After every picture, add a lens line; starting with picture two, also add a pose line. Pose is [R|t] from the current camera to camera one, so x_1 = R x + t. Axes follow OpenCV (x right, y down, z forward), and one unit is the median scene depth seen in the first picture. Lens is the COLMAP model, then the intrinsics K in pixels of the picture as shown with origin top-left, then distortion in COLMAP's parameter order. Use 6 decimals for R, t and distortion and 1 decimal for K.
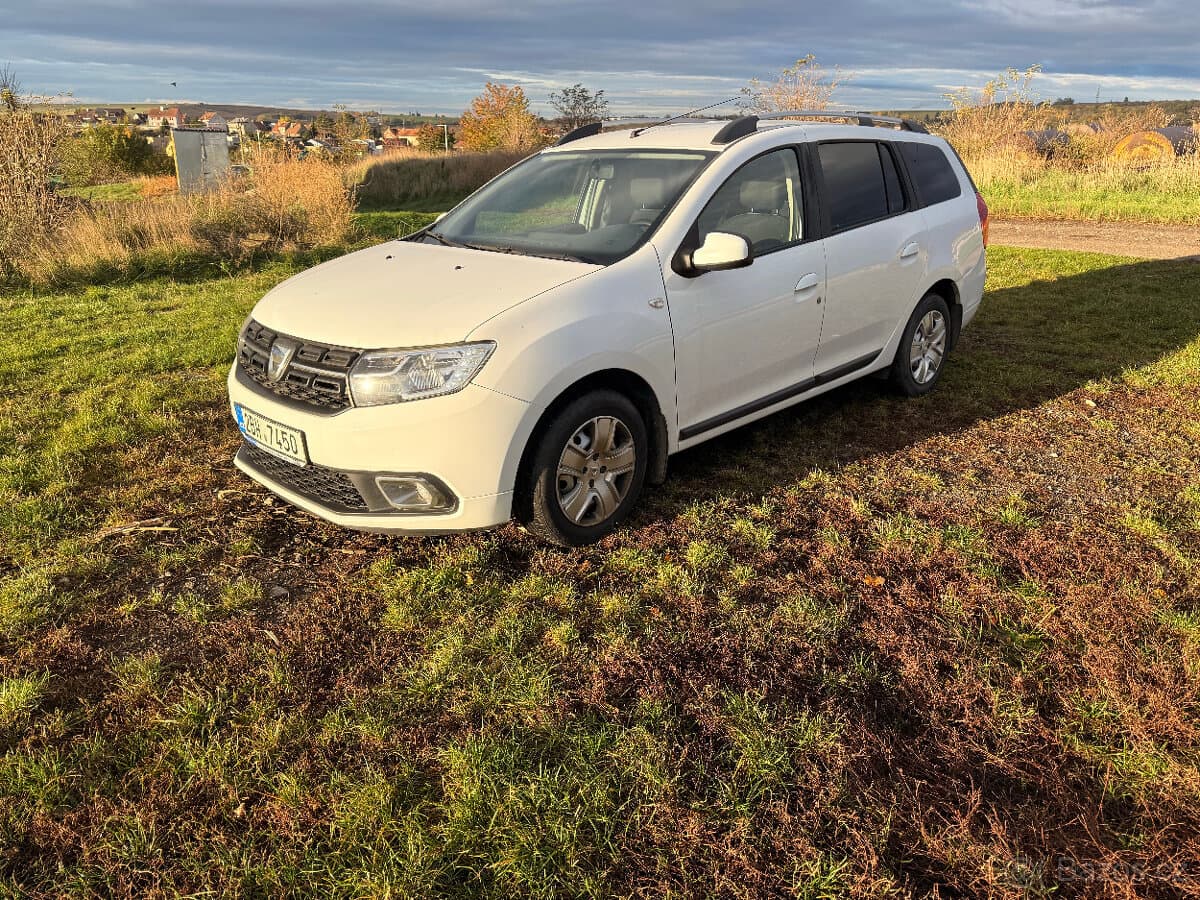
lens RADIAL K [[852.6, 0, 617.5], [0, 852.6, 450.4], [0, 0, 1]] dist [0.090715, -0.110760]
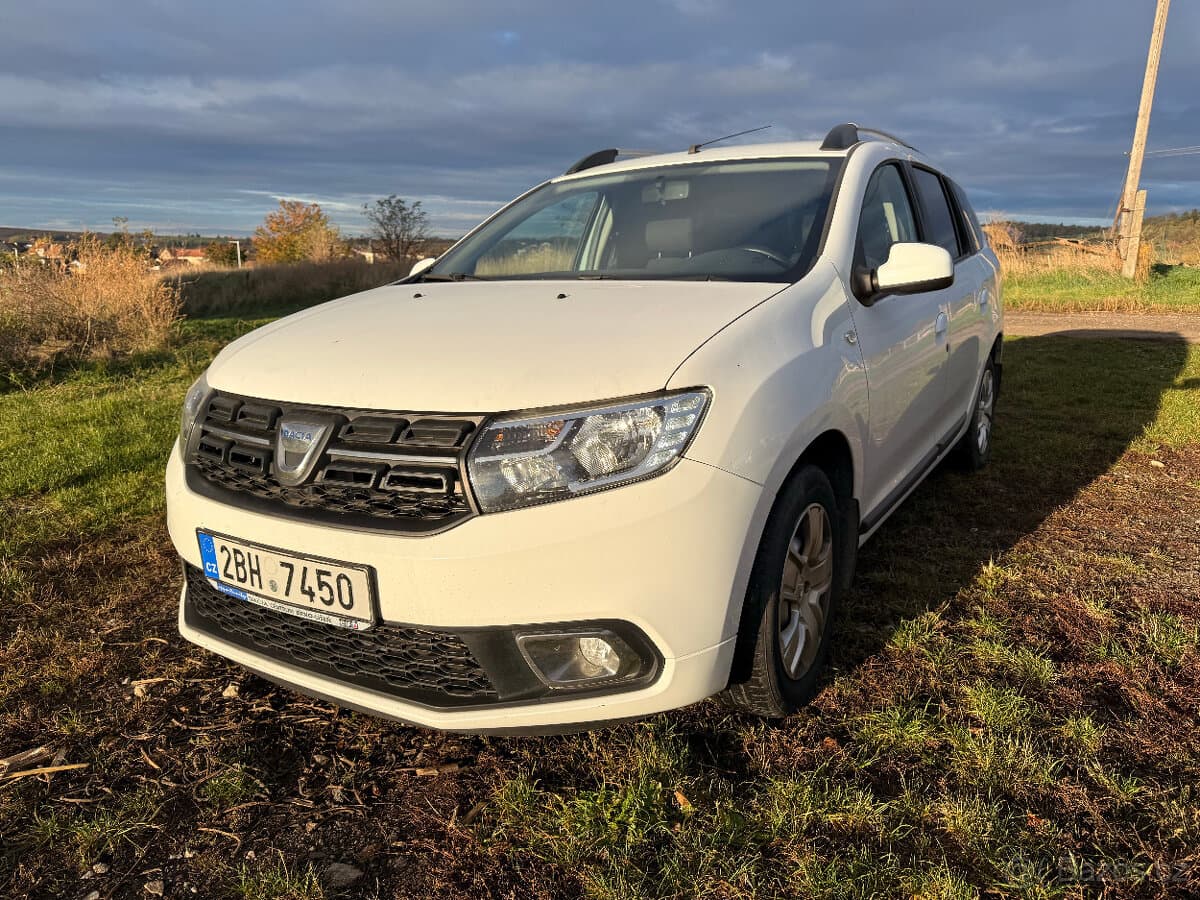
lens RADIAL K [[853.7, 0, 617.6], [0, 853.7, 454.4], [0, 0, 1]] dist [0.046922, -0.043812]
pose [[0.973362, -0.058350, 0.221725, -0.248226], [0.085061, 0.989960, -0.112892, -0.013476], [-0.212911, 0.128745, 0.968552, 0.314562]]
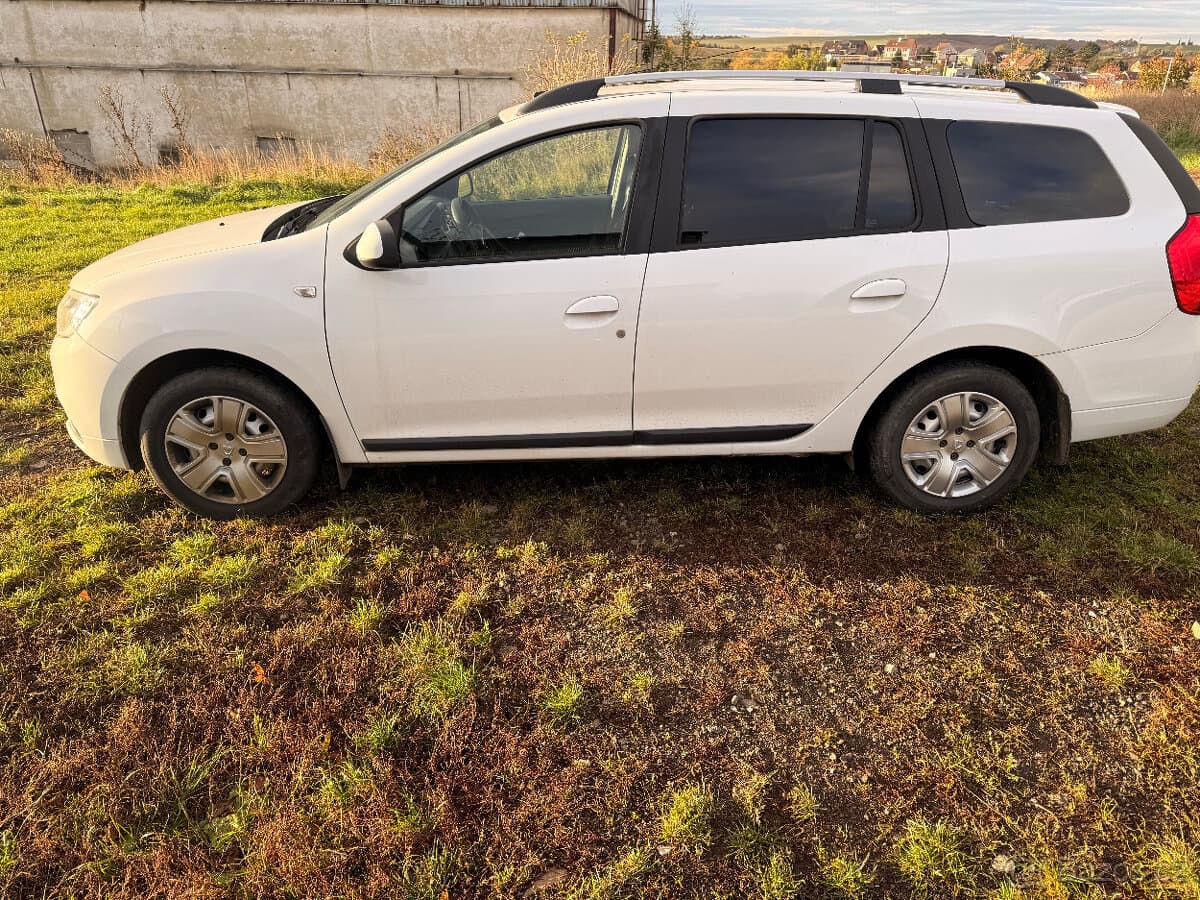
lens RADIAL K [[873.8, 0, 600.0], [0, 873.8, 450.0], [0, 0, 1]] dist [0.002748, -0.002155]
pose [[0.718496, 0.289382, -0.632473, 0.745226], [-0.247902, 0.956165, 0.155865, -0.194173], [0.649852, 0.044803, 0.758739, 0.426876]]
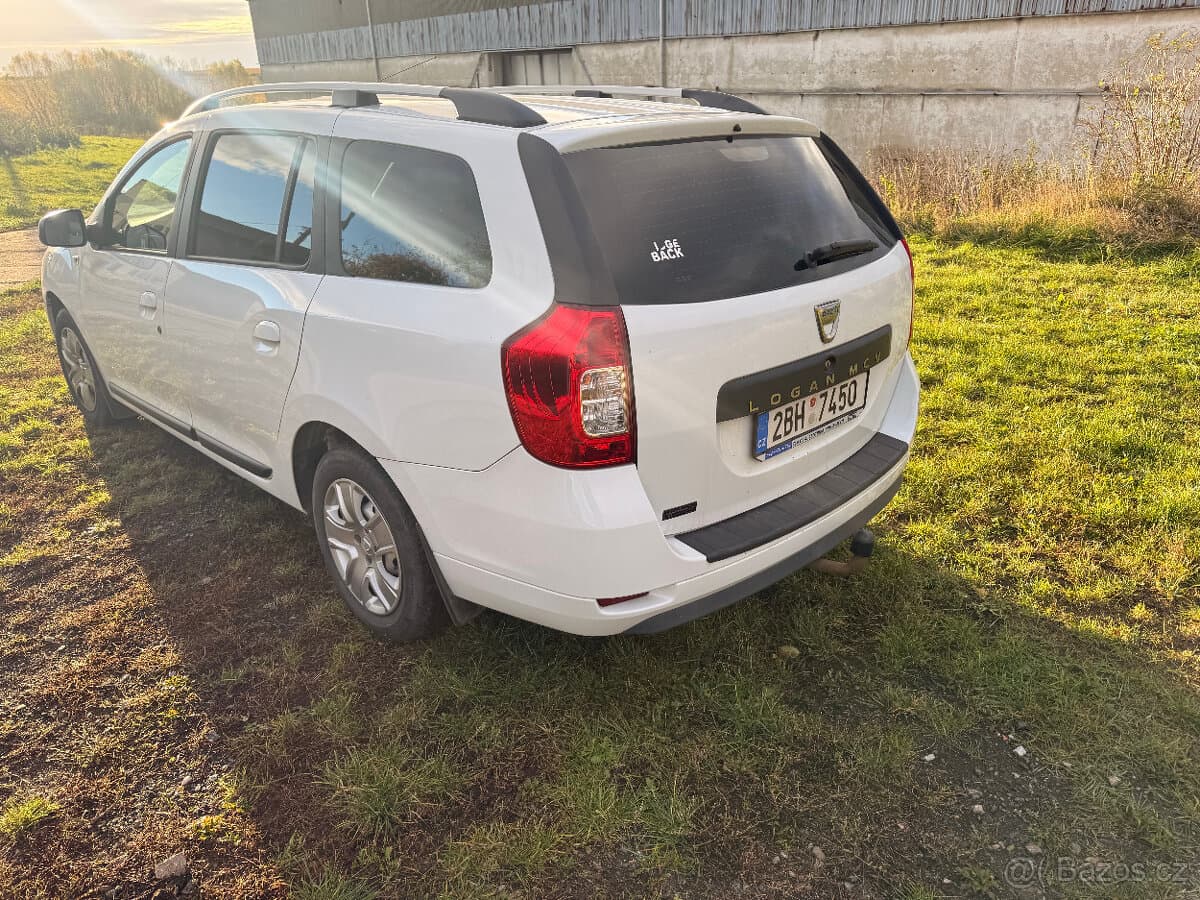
lens RADIAL K [[855.2, 0, 603.7], [0, 855.2, 457.0], [0, 0, 1]] dist [0.040248, -0.034398]
pose [[-0.006948, 0.394232, -0.918984, 1.034670], [-0.327112, 0.867549, 0.374641, -0.516716], [0.944960, 0.303214, 0.122930, 1.350830]]
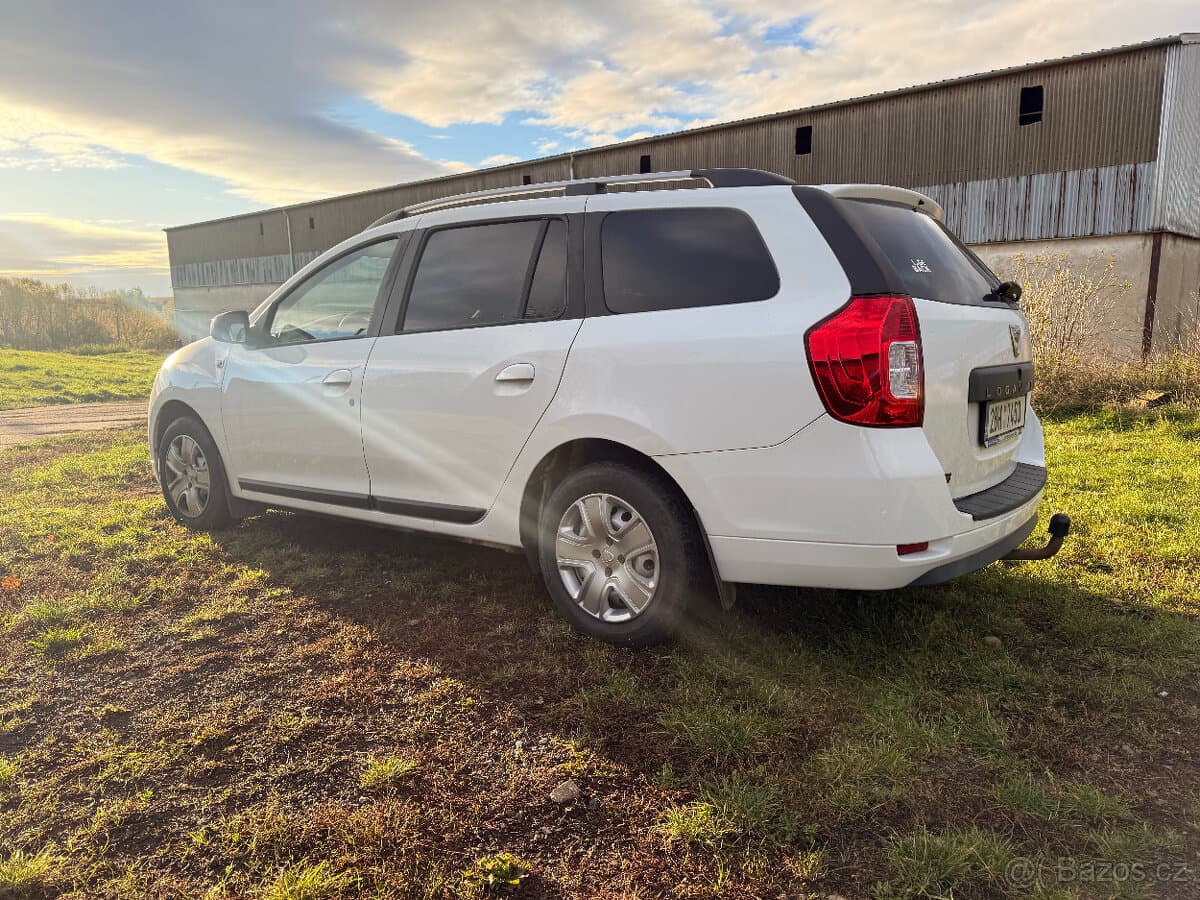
lens RADIAL K [[855.2, 0, 603.7], [0, 855.2, 457.0], [0, 0, 1]] dist [0.040248, -0.034398]
pose [[0.119362, 0.157742, -0.980240, 1.146180], [-0.332558, 0.936619, 0.110227, -0.309404], [0.935499, 0.312830, 0.164255, 1.133513]]
